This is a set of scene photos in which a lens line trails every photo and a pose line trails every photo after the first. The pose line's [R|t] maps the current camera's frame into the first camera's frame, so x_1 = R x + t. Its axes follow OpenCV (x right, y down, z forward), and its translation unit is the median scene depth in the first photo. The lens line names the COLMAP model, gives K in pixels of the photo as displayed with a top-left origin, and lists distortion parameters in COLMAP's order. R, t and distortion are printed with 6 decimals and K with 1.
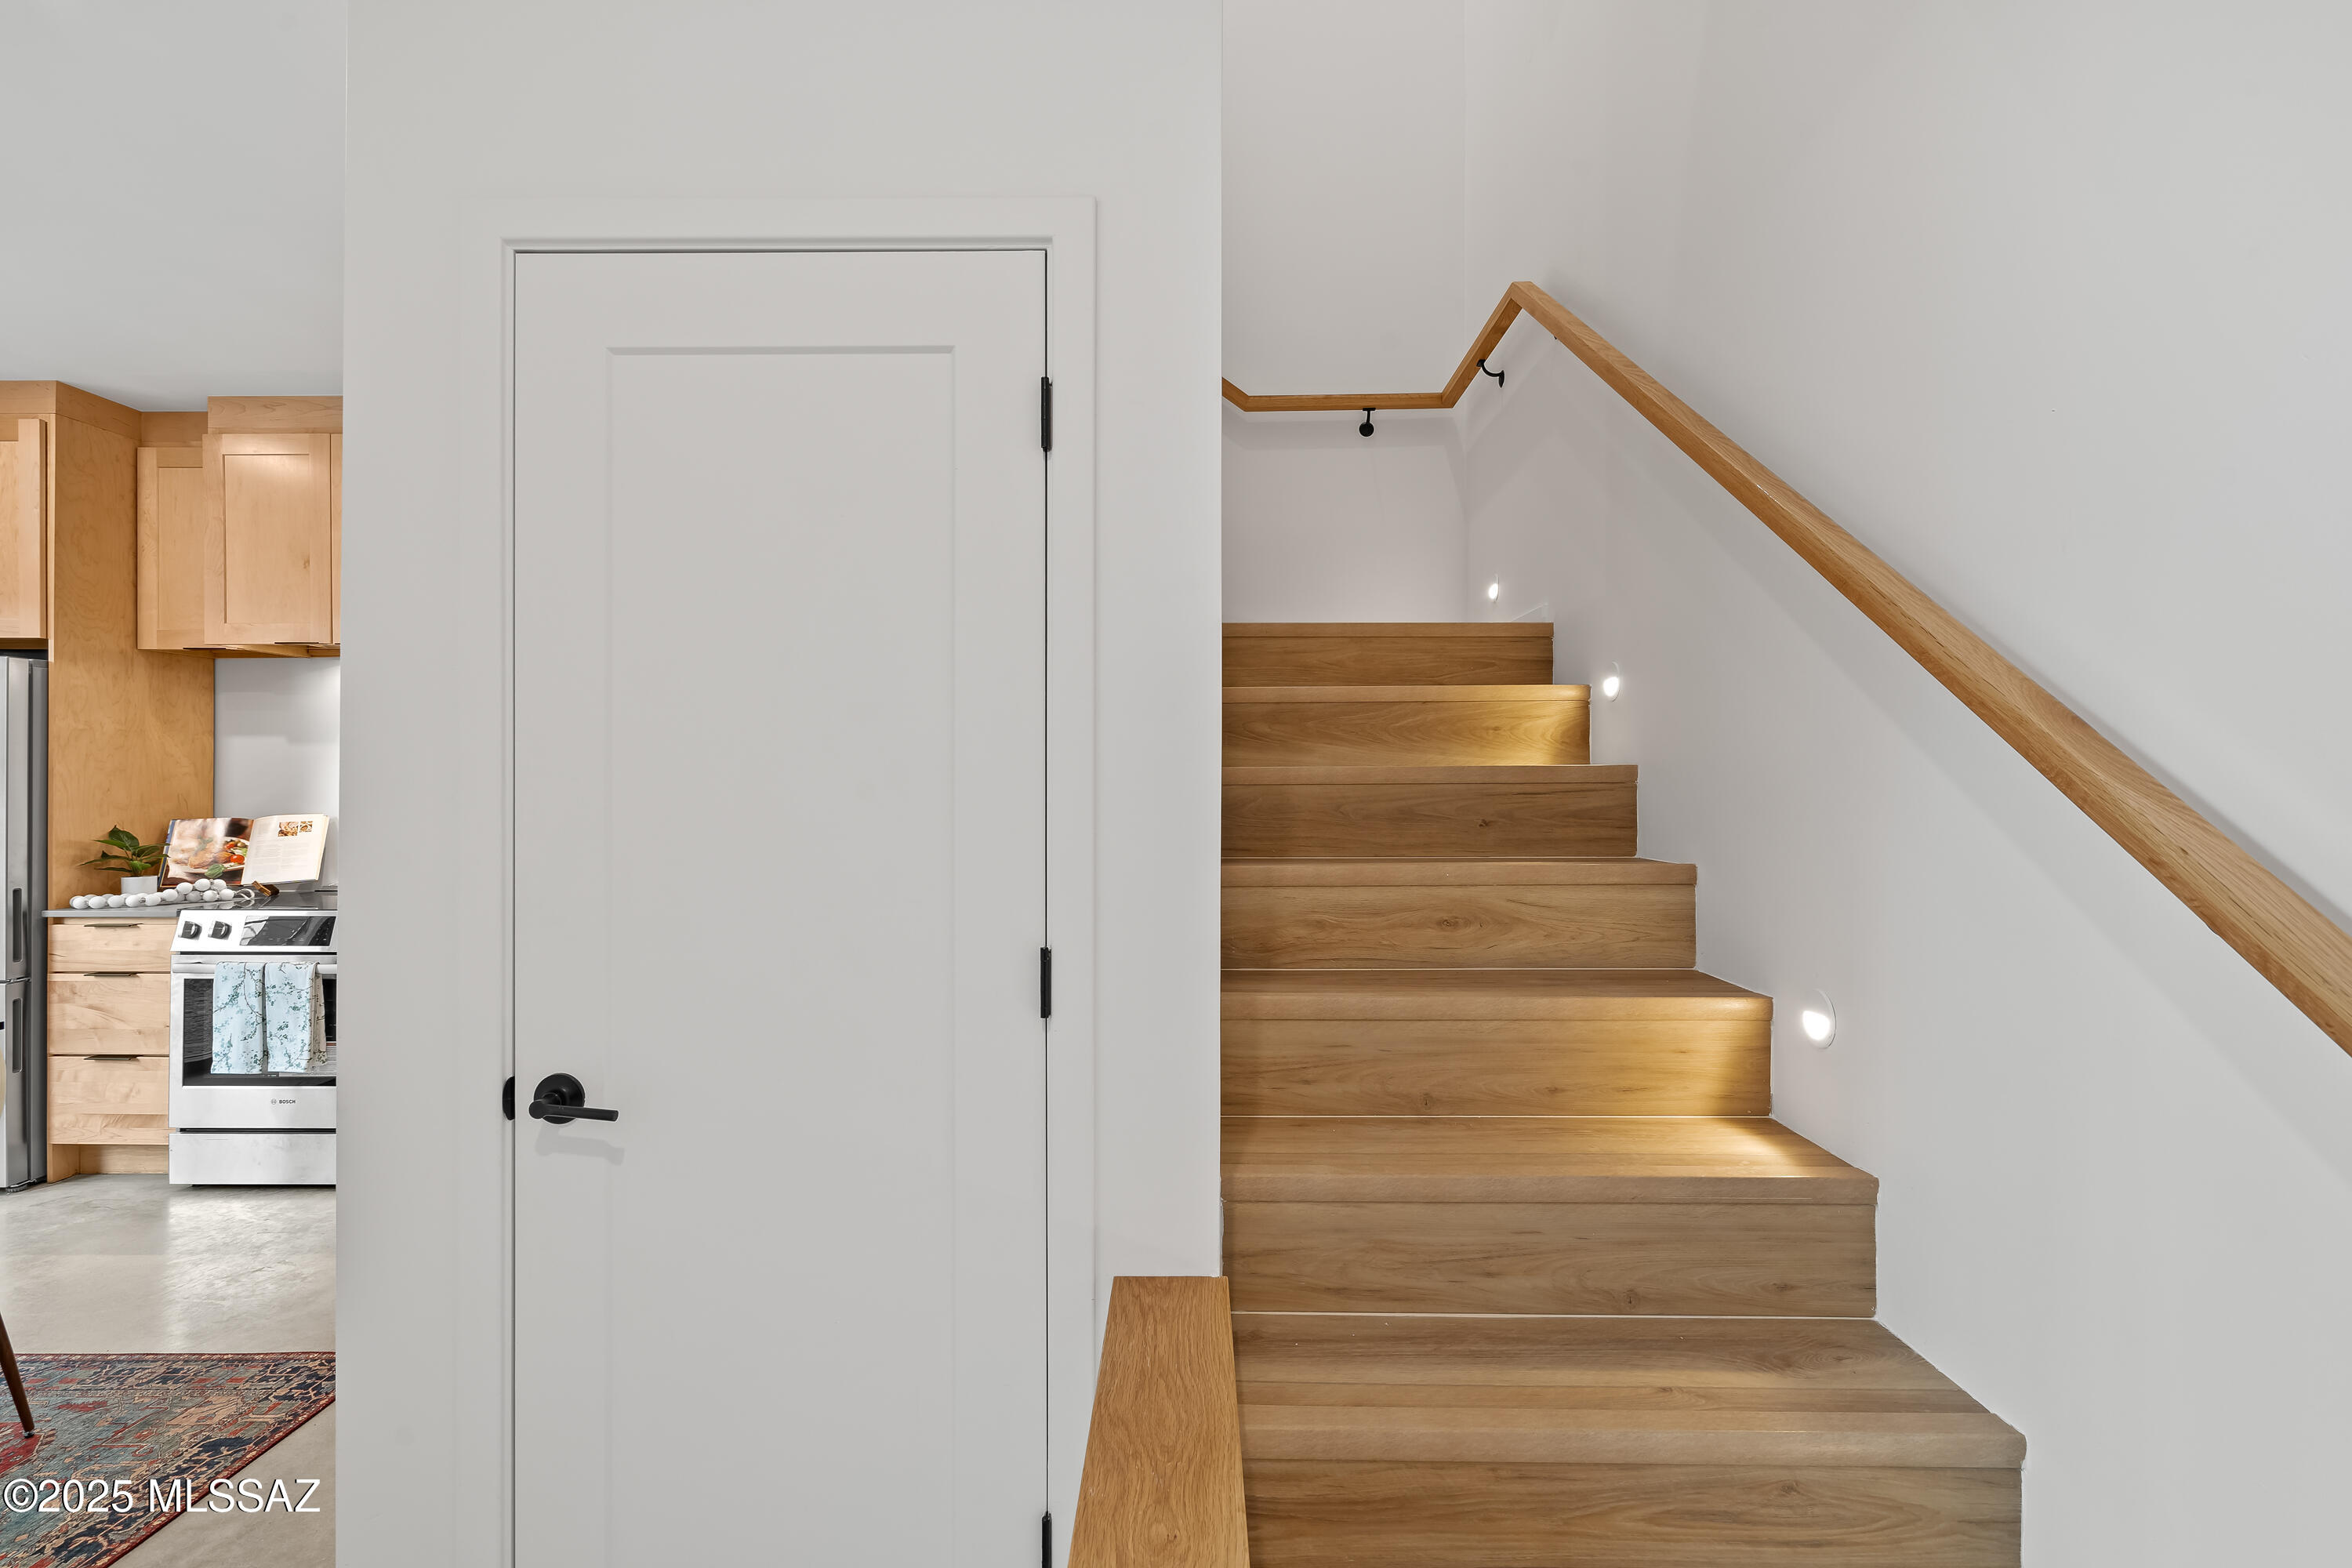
lens RADIAL K [[1102.7, 0, 1189.8], [0, 1102.7, 777.9], [0, 0, 1]] dist [-0.002382, -0.000162]
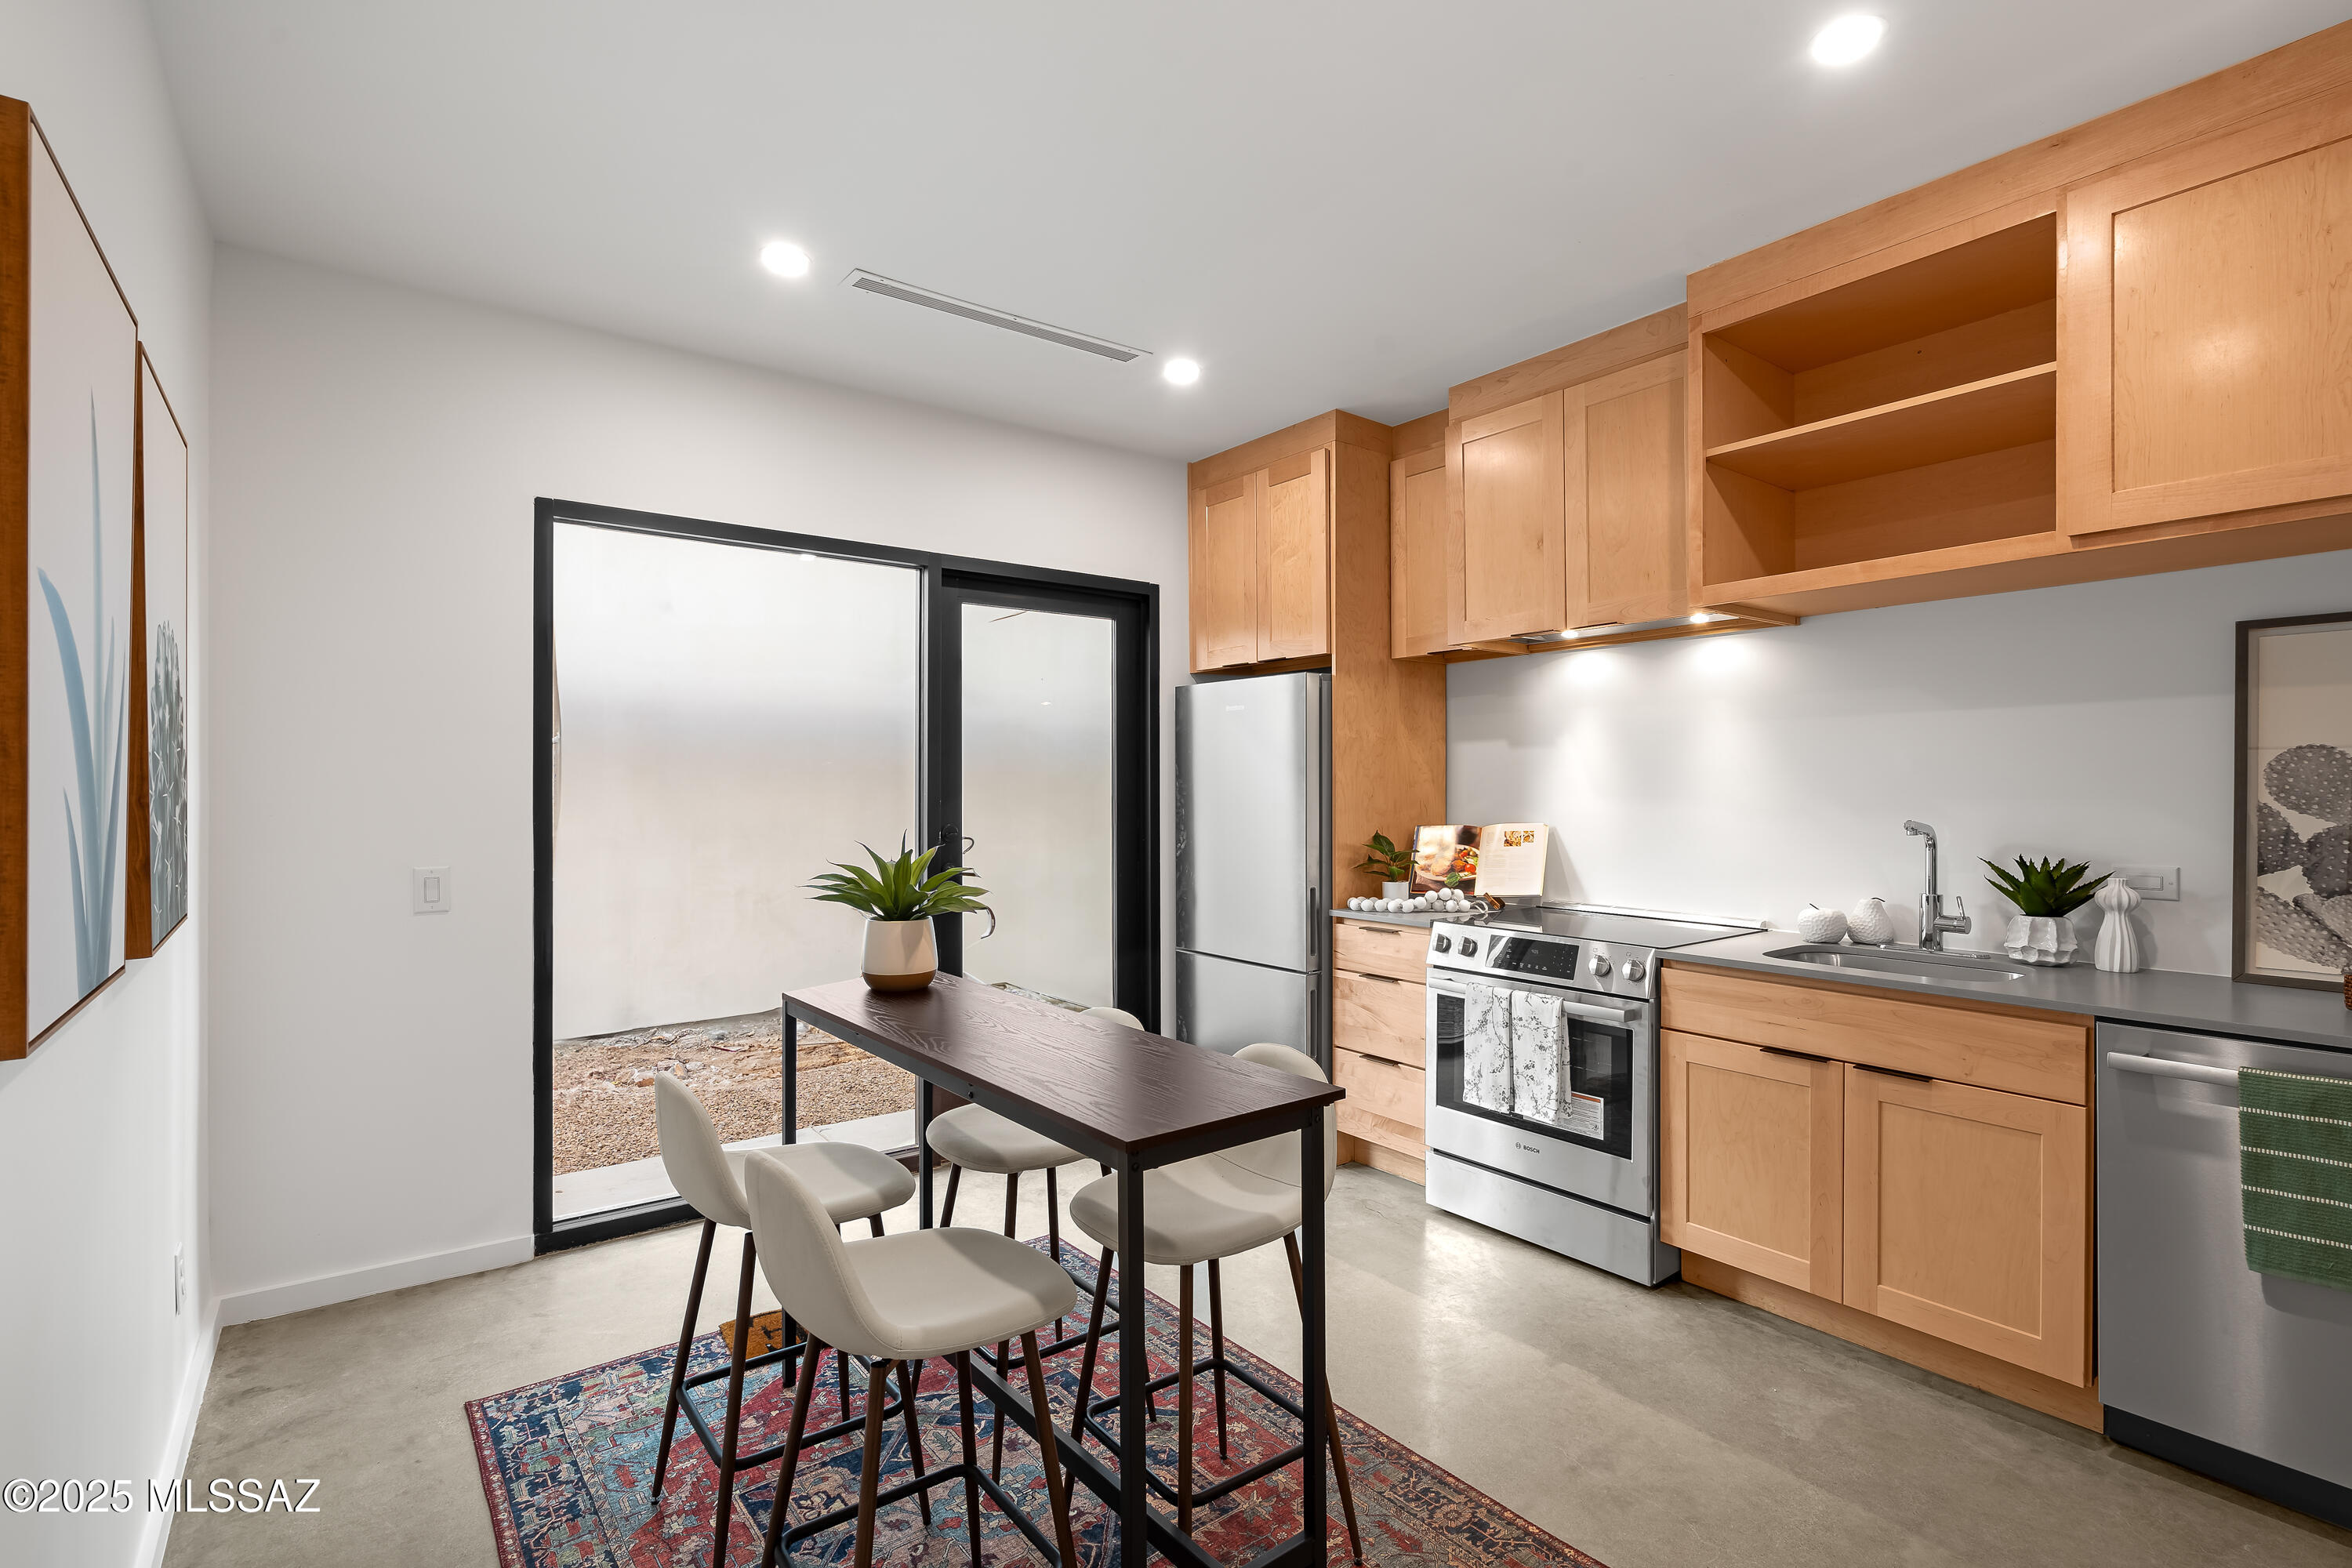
lens RADIAL K [[1102.7, 0, 1189.8], [0, 1102.7, 777.9], [0, 0, 1]] dist [-0.002382, -0.000162]
pose [[0.622245, -0.008704, -0.782774, -0.289663], [0.004450, 0.999961, -0.007582, 0.000898], [0.782810, 0.001234, 0.622260, 0.229244]]
